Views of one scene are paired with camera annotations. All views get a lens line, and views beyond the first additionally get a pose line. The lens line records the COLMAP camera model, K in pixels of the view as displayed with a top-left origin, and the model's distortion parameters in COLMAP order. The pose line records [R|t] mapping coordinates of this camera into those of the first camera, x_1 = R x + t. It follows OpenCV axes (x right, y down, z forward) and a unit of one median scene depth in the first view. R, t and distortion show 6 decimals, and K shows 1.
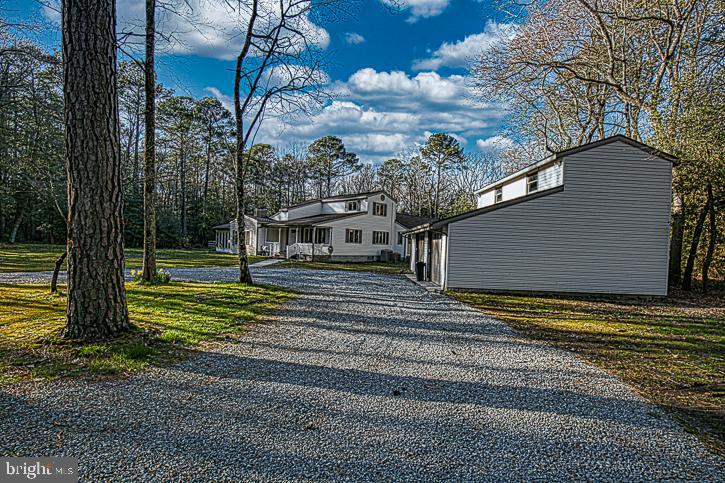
lens RADIAL K [[333.8, 0, 360.7], [0, 333.8, 246.6], [0, 0, 1]] dist [-0.037564, 0.007448]
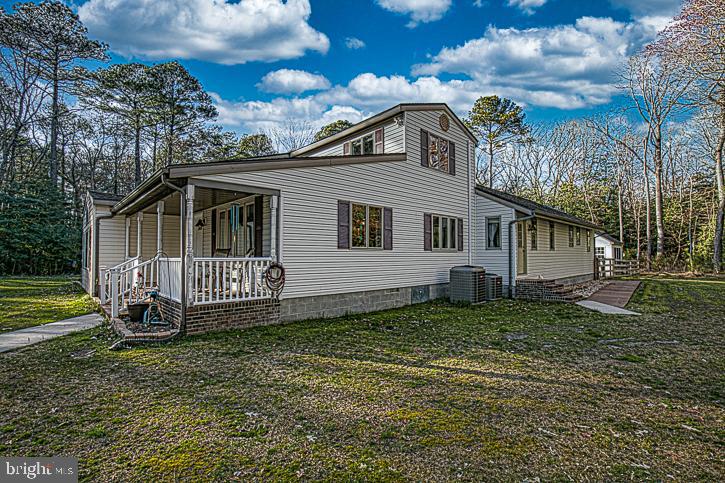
lens RADIAL K [[333.8, 0, 361.6], [0, 333.8, 247.6], [0, 0, 1]] dist [-0.037564, 0.007448]
pose [[0.996944, -0.040488, -0.066812, -0.005263], [0.038161, 0.998632, -0.035754, -0.001620], [0.068168, 0.033095, 0.997125, 0.646561]]
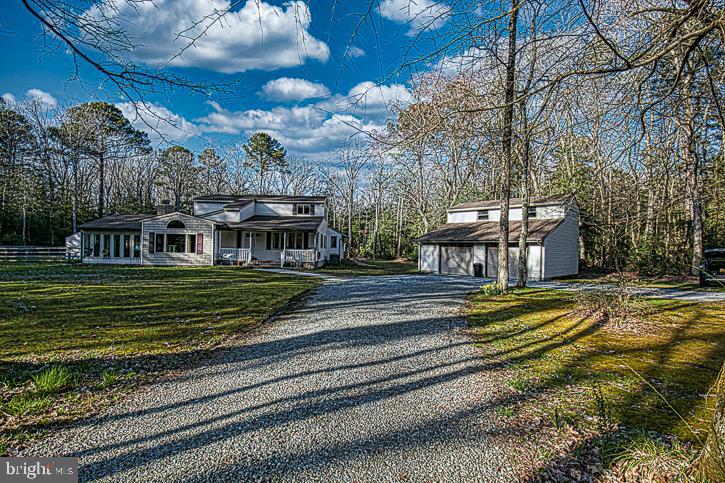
lens RADIAL K [[333.8, 0, 362.4], [0, 333.8, 247.6], [0, 0, 1]] dist [-0.037564, 0.007448]
pose [[0.711482, -0.016890, 0.702501, -0.588726], [0.009966, 0.999853, 0.013945, -0.022709], [-0.702633, -0.002920, 0.711546, 0.187407]]
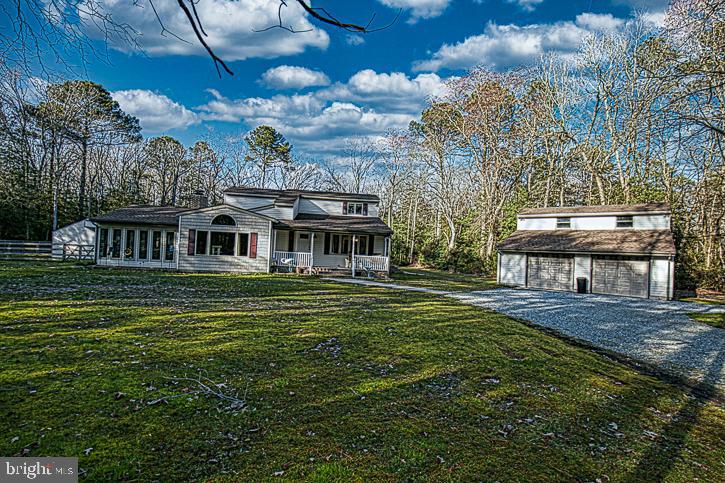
lens RADIAL K [[333.8, 0, 361.4], [0, 333.8, 246.0], [0, 0, 1]] dist [-0.037564, 0.007448]
pose [[0.659202, 0.014020, 0.751835, -0.651147], [-0.019771, 0.999804, -0.001310, -0.026238], [-0.751706, -0.014001, 0.659349, 0.429185]]
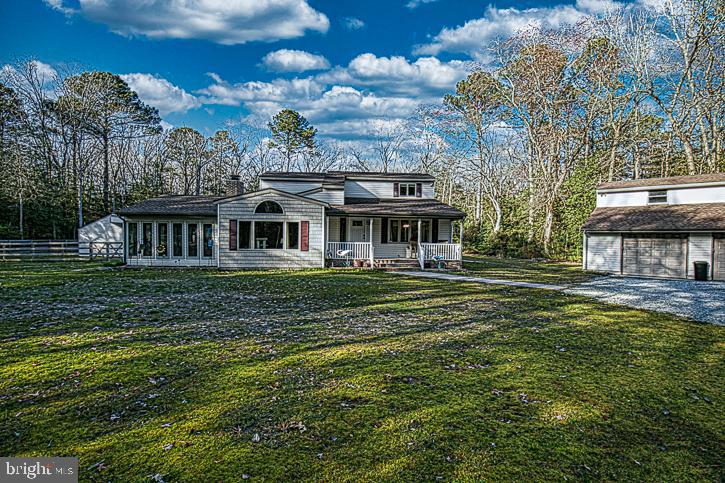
lens RADIAL K [[333.8, 0, 363.7], [0, 333.8, 246.3], [0, 0, 1]] dist [-0.037564, 0.007448]
pose [[0.694339, -0.039161, 0.718582, -0.632795], [0.015861, 0.999108, 0.039123, -0.027207], [-0.719473, -0.015768, 0.694341, 0.553841]]
